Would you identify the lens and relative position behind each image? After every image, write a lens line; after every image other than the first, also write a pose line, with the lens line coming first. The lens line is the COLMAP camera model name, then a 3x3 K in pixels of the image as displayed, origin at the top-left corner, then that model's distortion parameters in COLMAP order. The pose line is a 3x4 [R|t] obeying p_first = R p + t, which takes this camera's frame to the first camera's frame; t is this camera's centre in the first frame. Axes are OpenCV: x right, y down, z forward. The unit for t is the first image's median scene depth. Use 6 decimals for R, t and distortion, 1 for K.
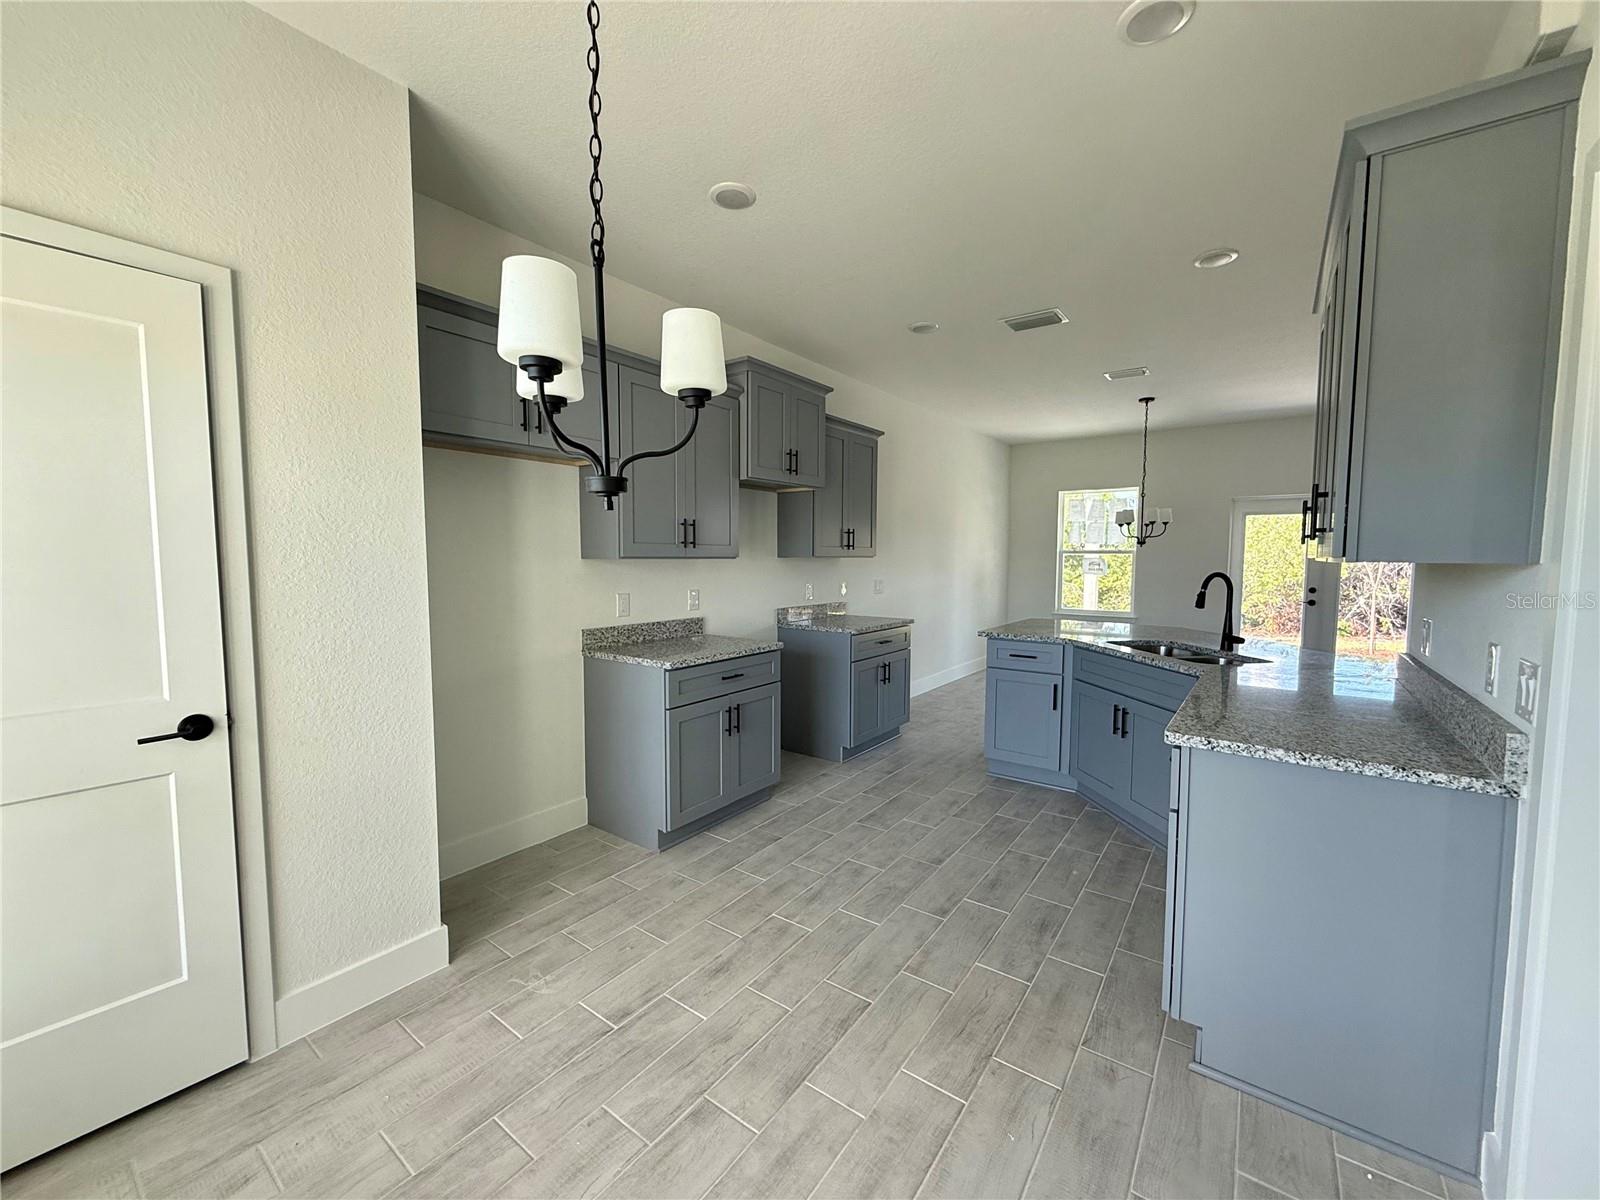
lens RADIAL K [[639.1, 0, 797.4], [0, 639.1, 597.9], [0, 0, 1]] dist [-0.002429, -0.000063]
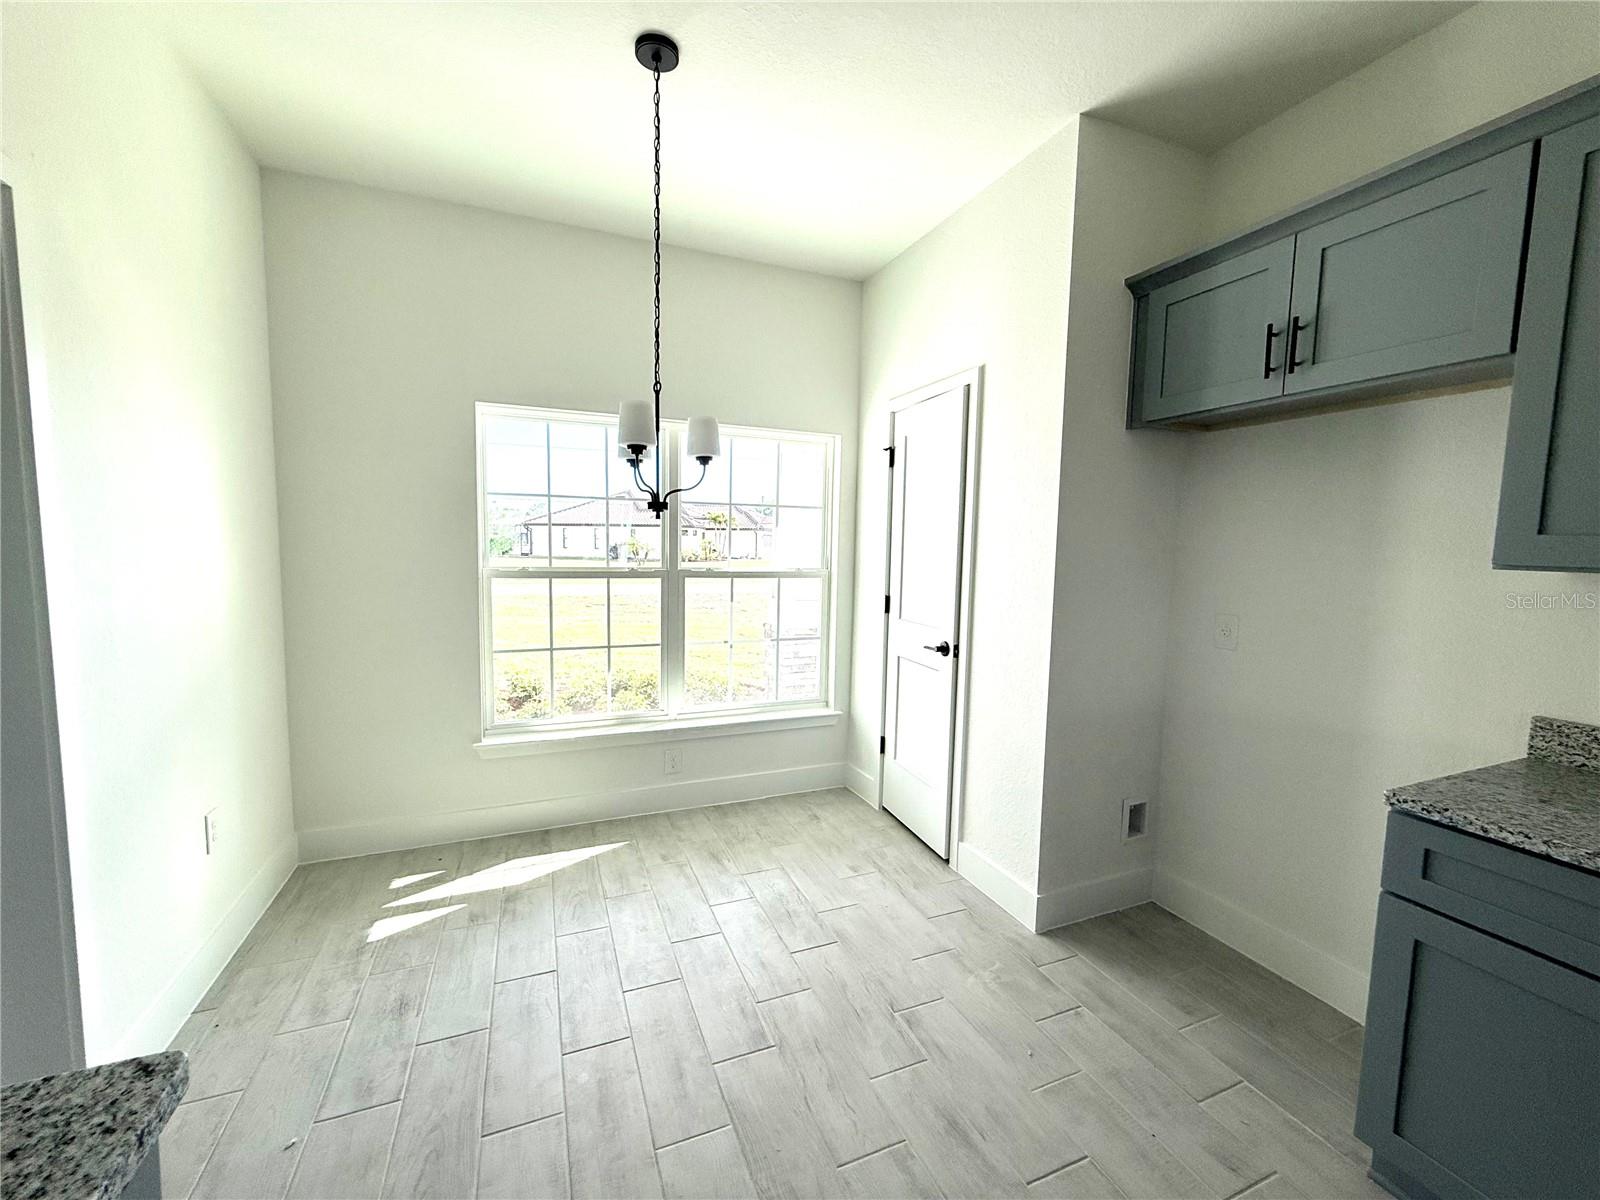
lens RADIAL K [[639.1, 0, 797.4], [0, 639.1, 597.9], [0, 0, 1]] dist [-0.002429, -0.000063]
pose [[-0.515242, 0.064574, -0.854608, 0.632190], [-0.075875, 0.989805, 0.120535, -0.095887], [0.853679, 0.126949, -0.505090, 1.313365]]
